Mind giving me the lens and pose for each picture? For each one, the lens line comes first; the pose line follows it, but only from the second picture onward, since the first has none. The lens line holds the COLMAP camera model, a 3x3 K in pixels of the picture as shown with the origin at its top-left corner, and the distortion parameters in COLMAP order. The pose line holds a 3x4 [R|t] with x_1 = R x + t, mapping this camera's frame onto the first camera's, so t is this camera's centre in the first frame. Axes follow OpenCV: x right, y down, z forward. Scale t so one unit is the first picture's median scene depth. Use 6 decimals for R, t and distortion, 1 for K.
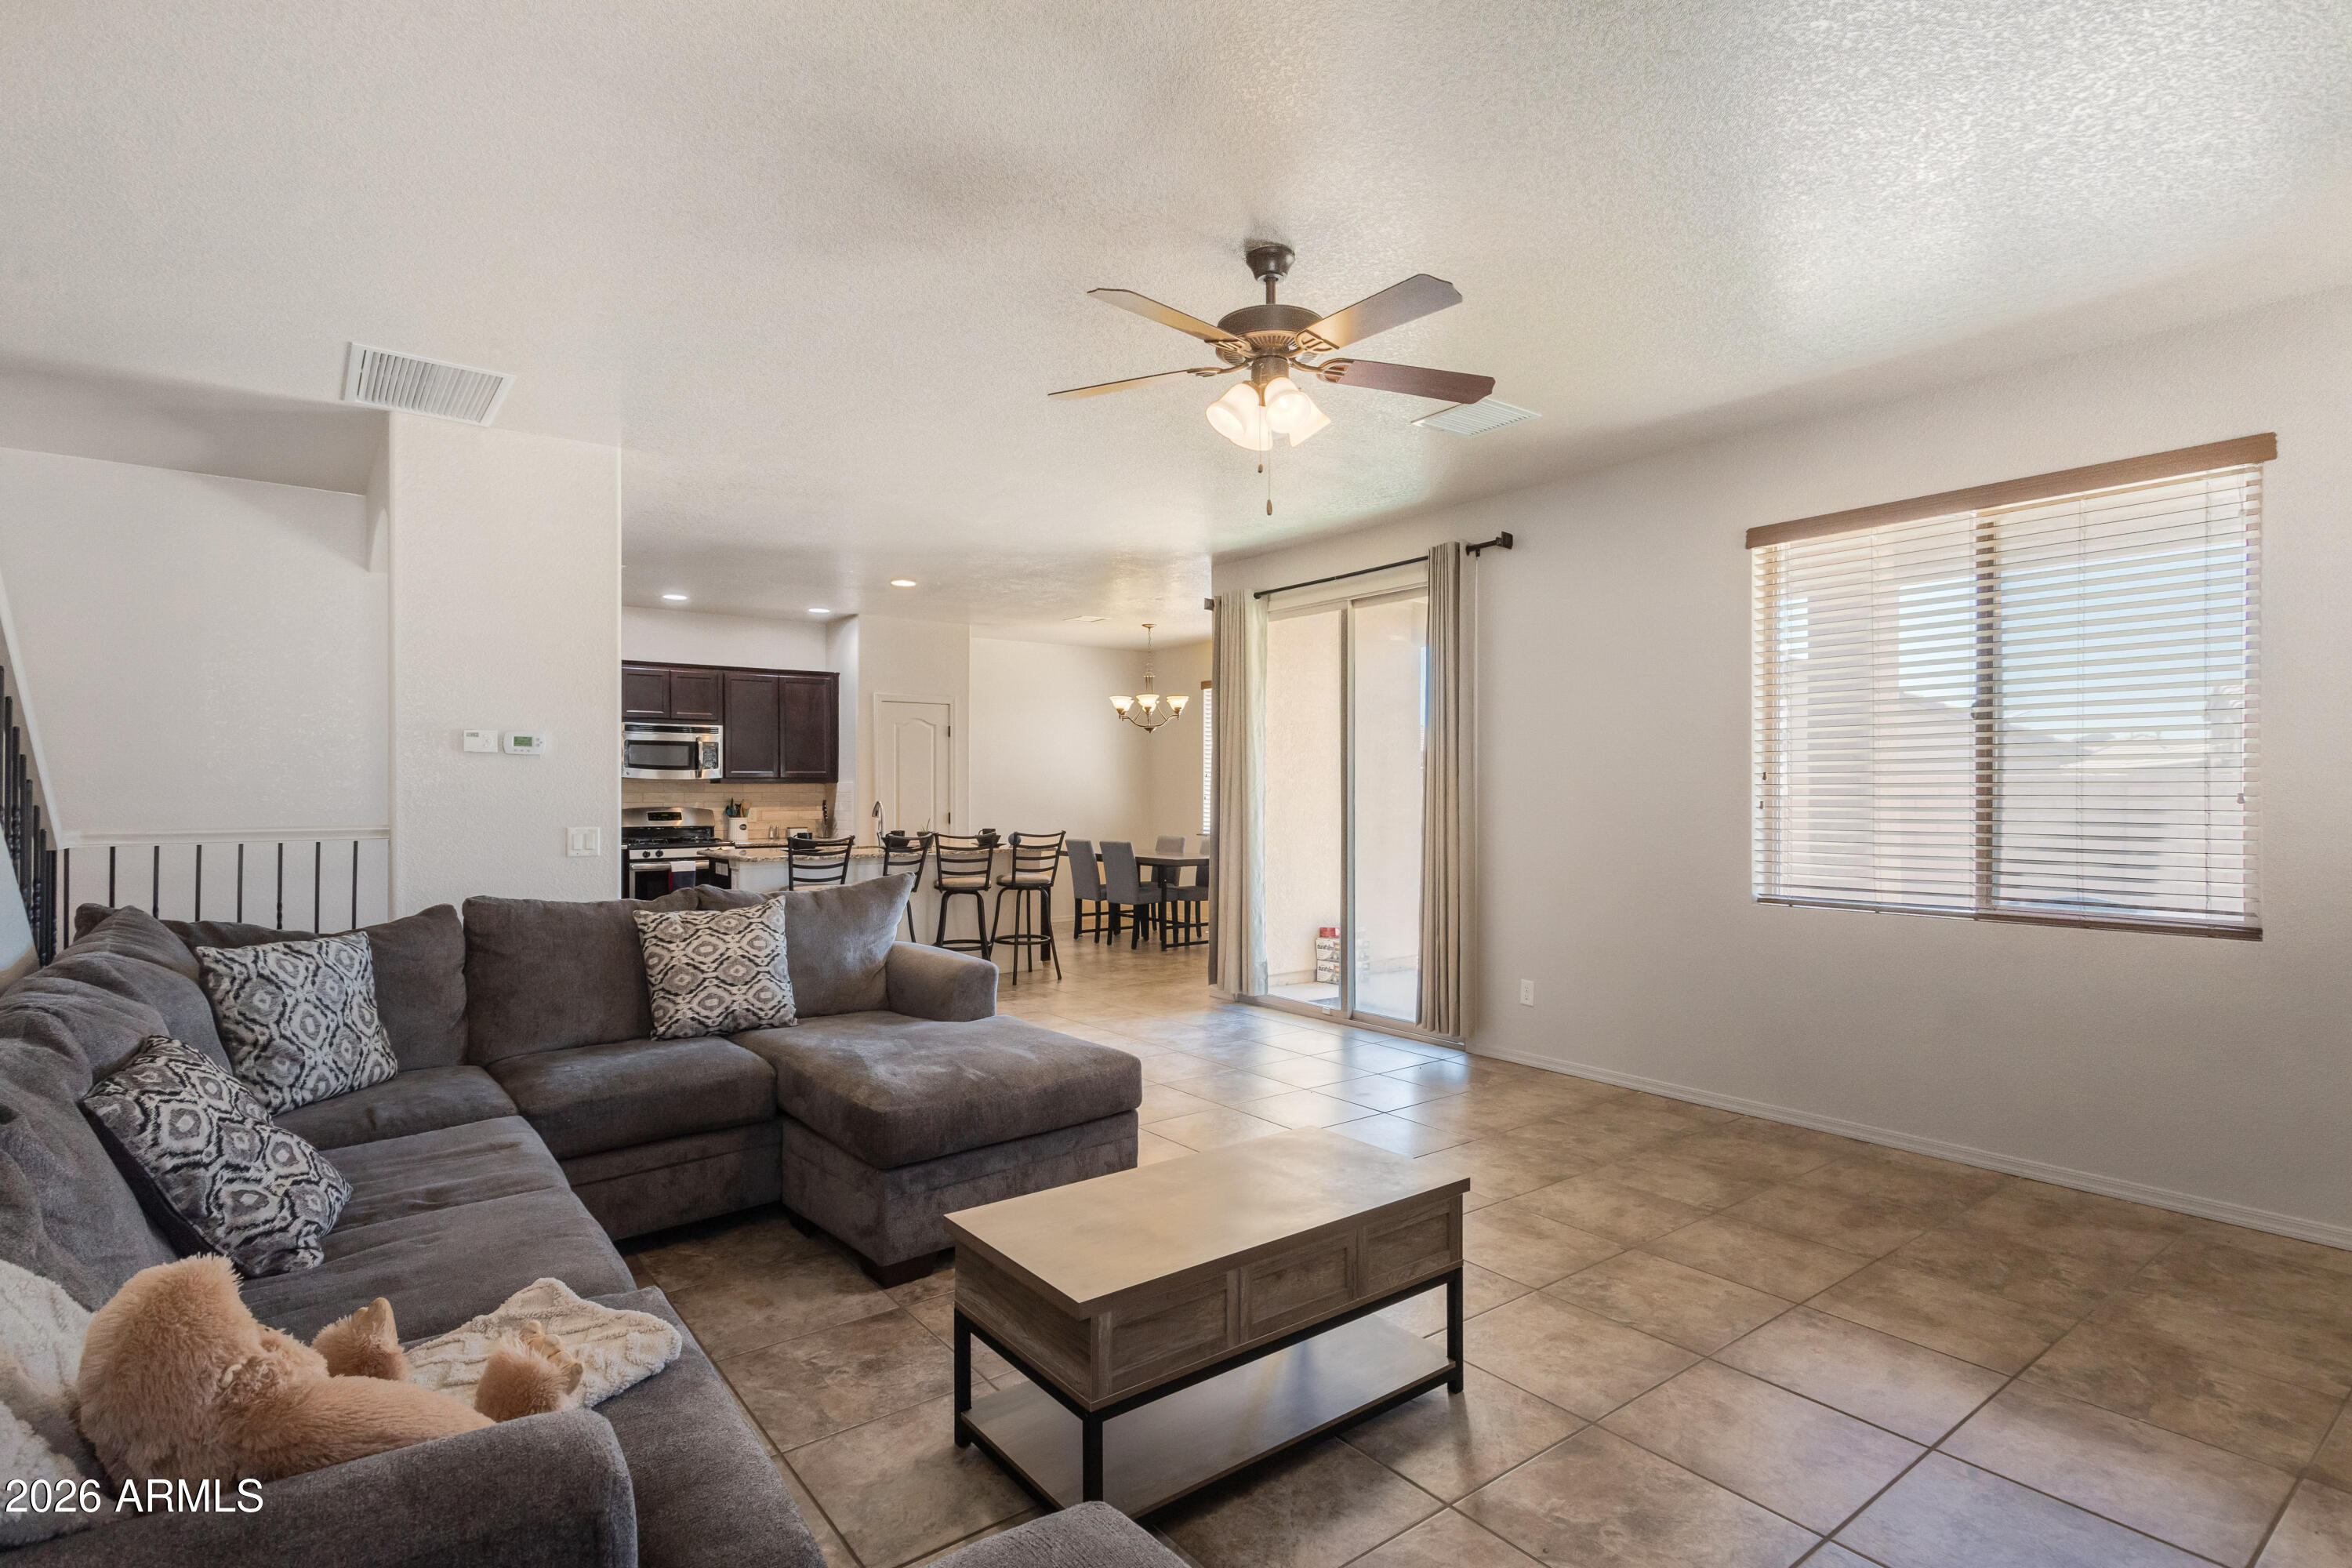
lens RADIAL K [[1148.7, 0, 1158.6], [0, 1148.7, 776.8], [0, 0, 1]] dist [0.010191, -0.000555]
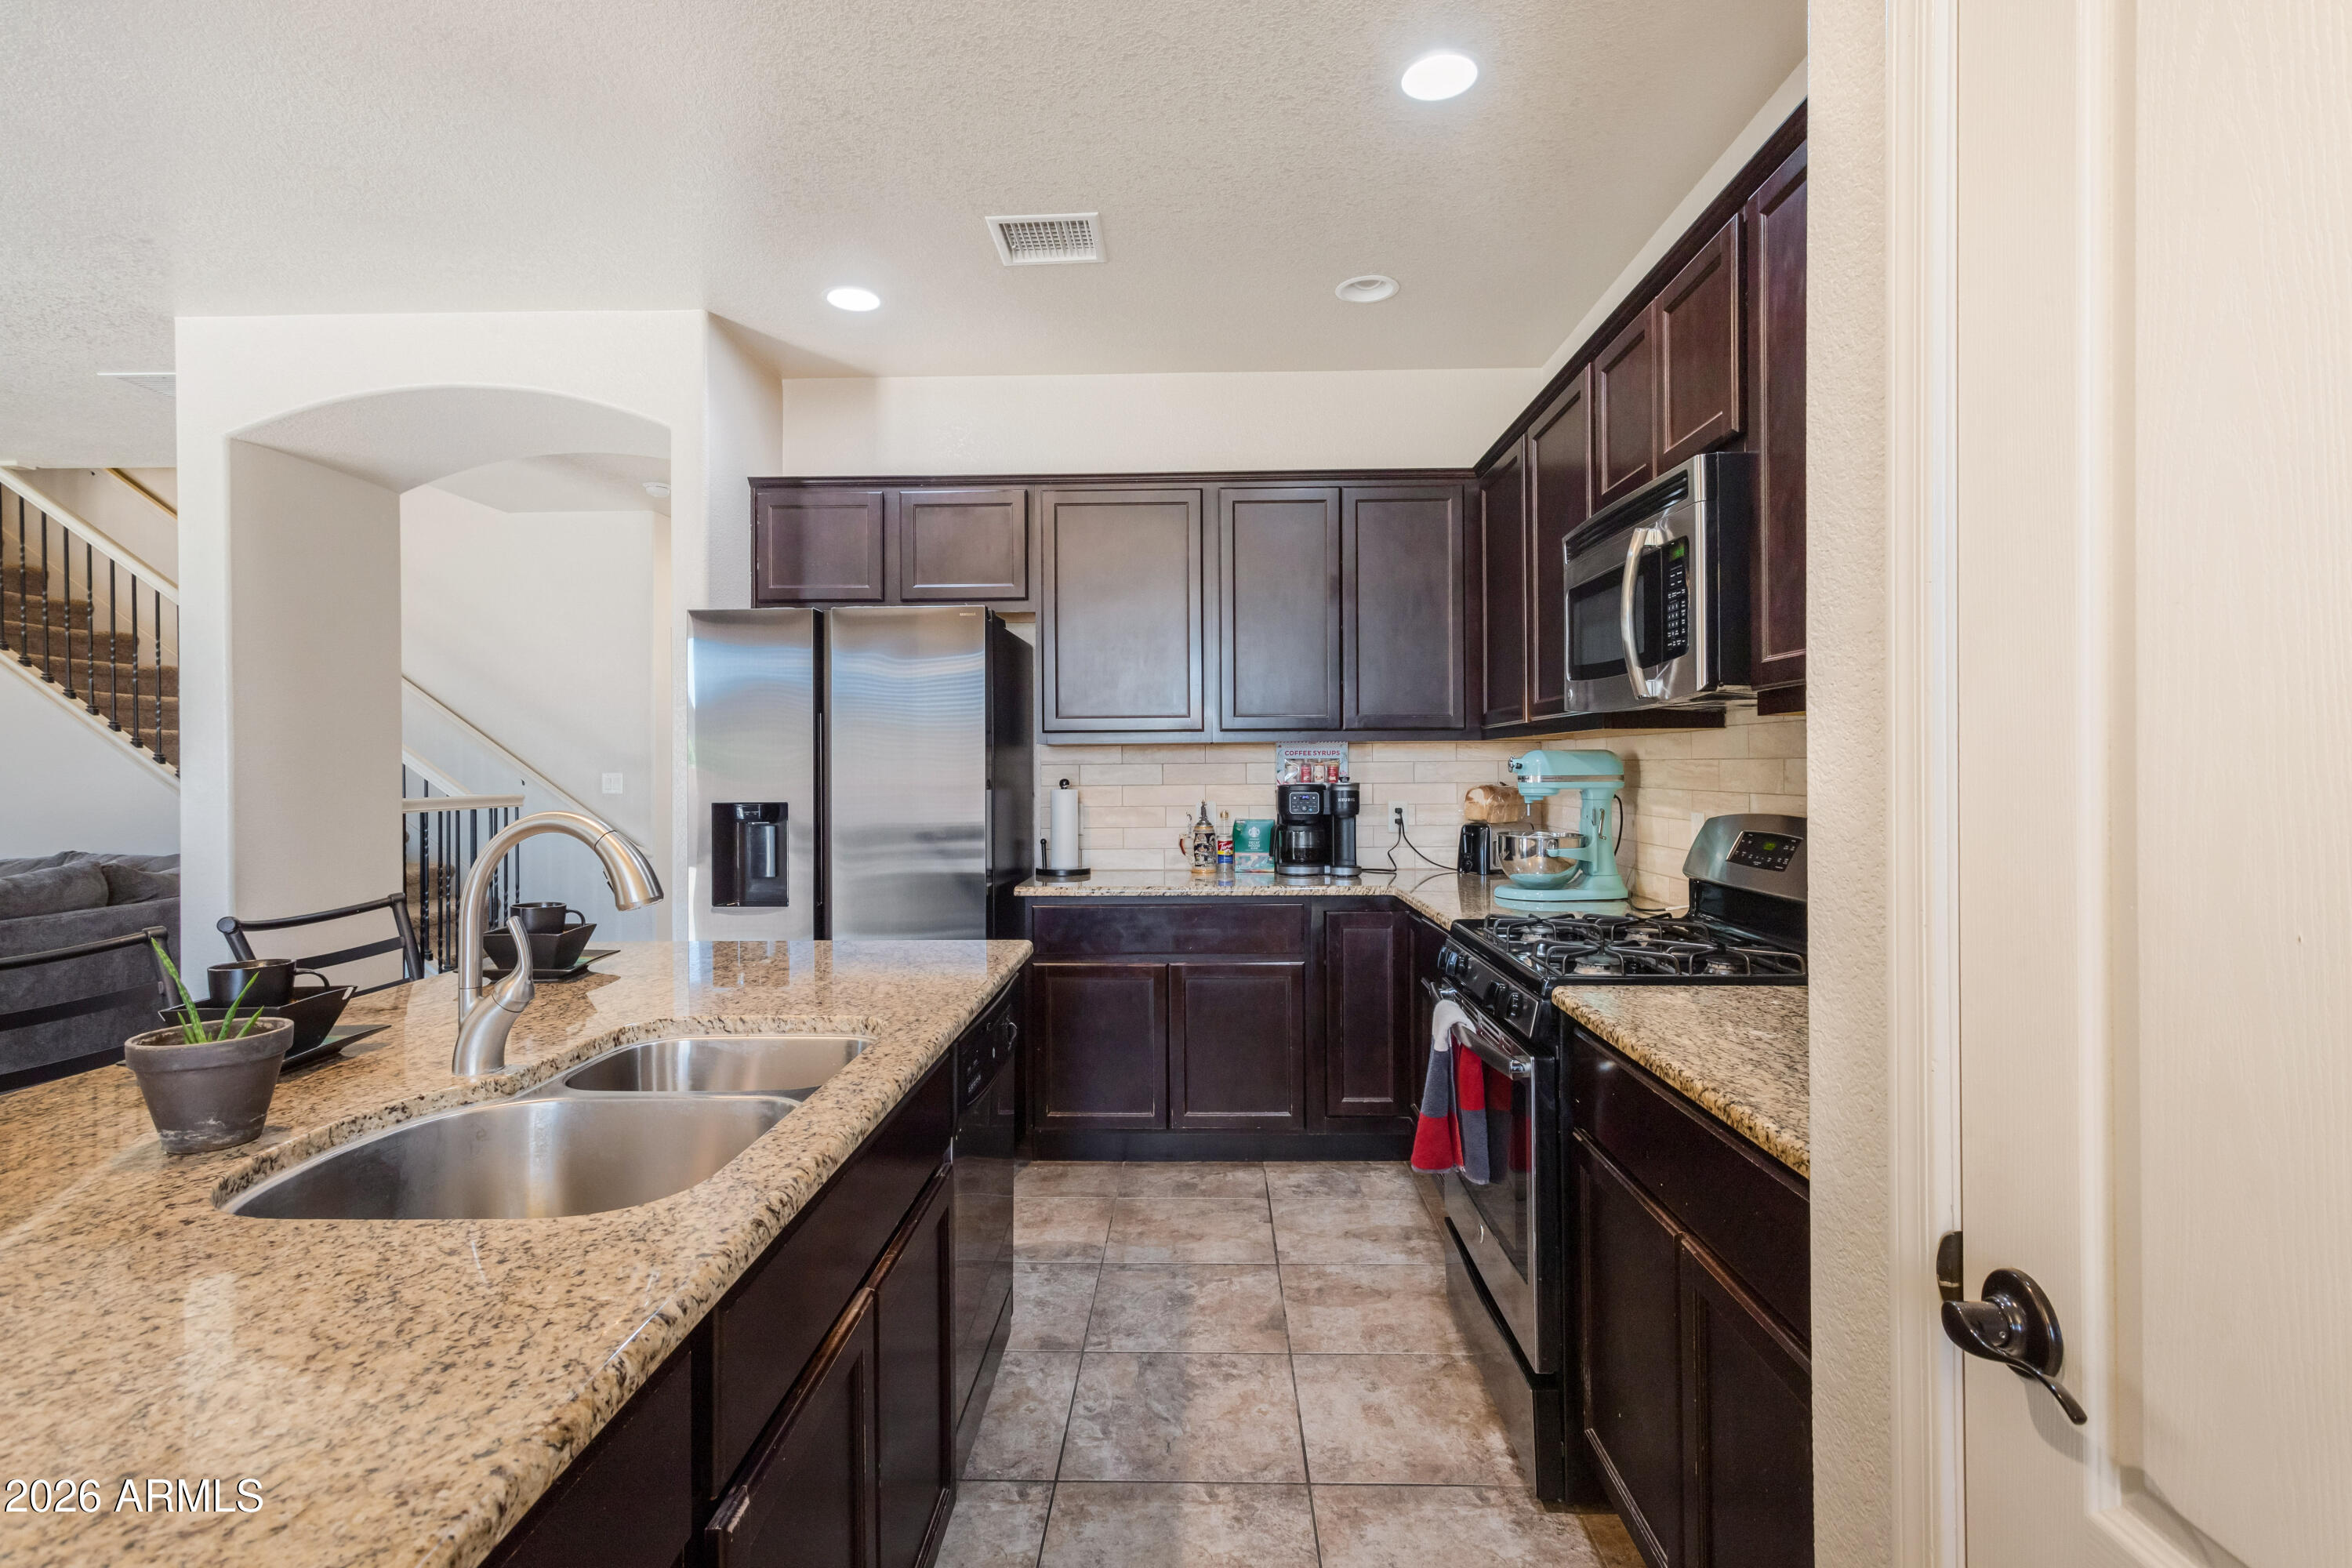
lens RADIAL K [[1148.7, 0, 1171.0], [0, 1148.7, 766.6], [0, 0, 1]] dist [0.010191, -0.000555]
pose [[-0.618030, 0.007989, -0.786114, -0.290293], [0.017497, 0.999840, -0.003595, 0.028061], [0.785960, -0.015977, -0.618071, 2.118644]]
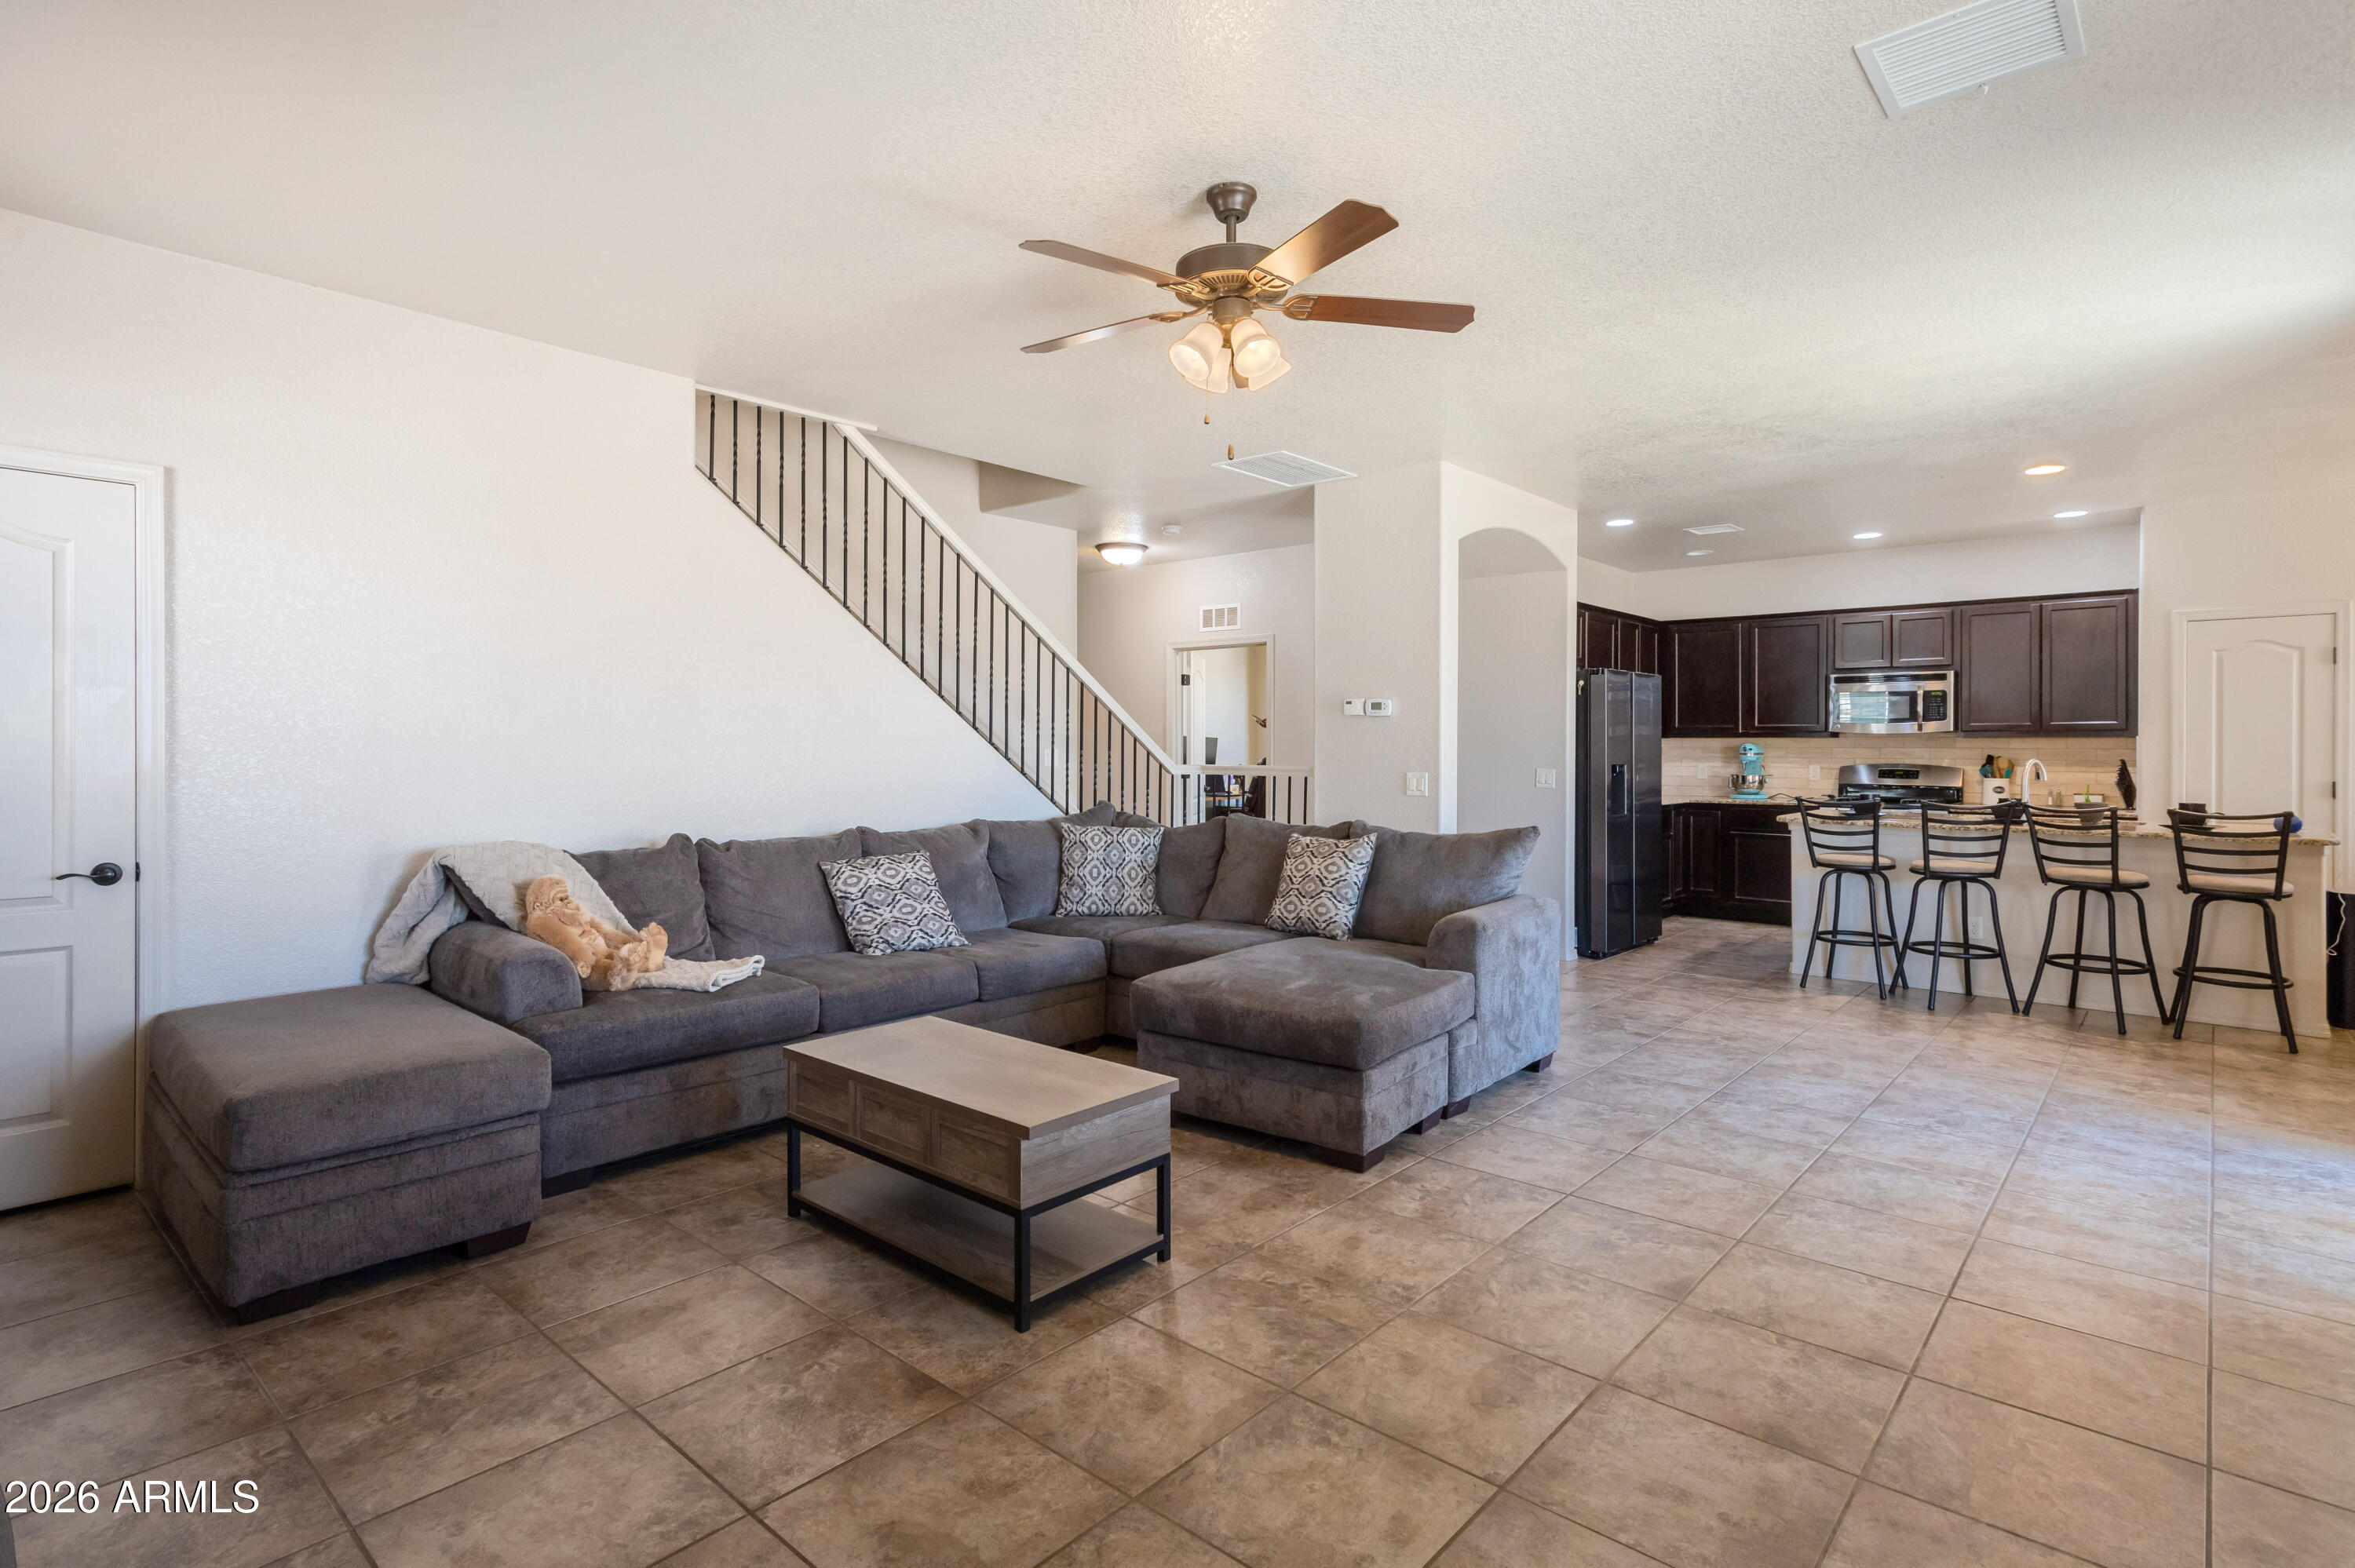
lens RADIAL K [[1150.1, 0, 1173.4], [0, 1150.1, 743.2], [0, 0, 1]] dist [0.010191, -0.000555]
pose [[0.206310, 0.000440, -0.978487, 0.695978], [0.007340, 0.999971, 0.001997, 0.007487], [0.978459, -0.007594, 0.206301, 0.502836]]
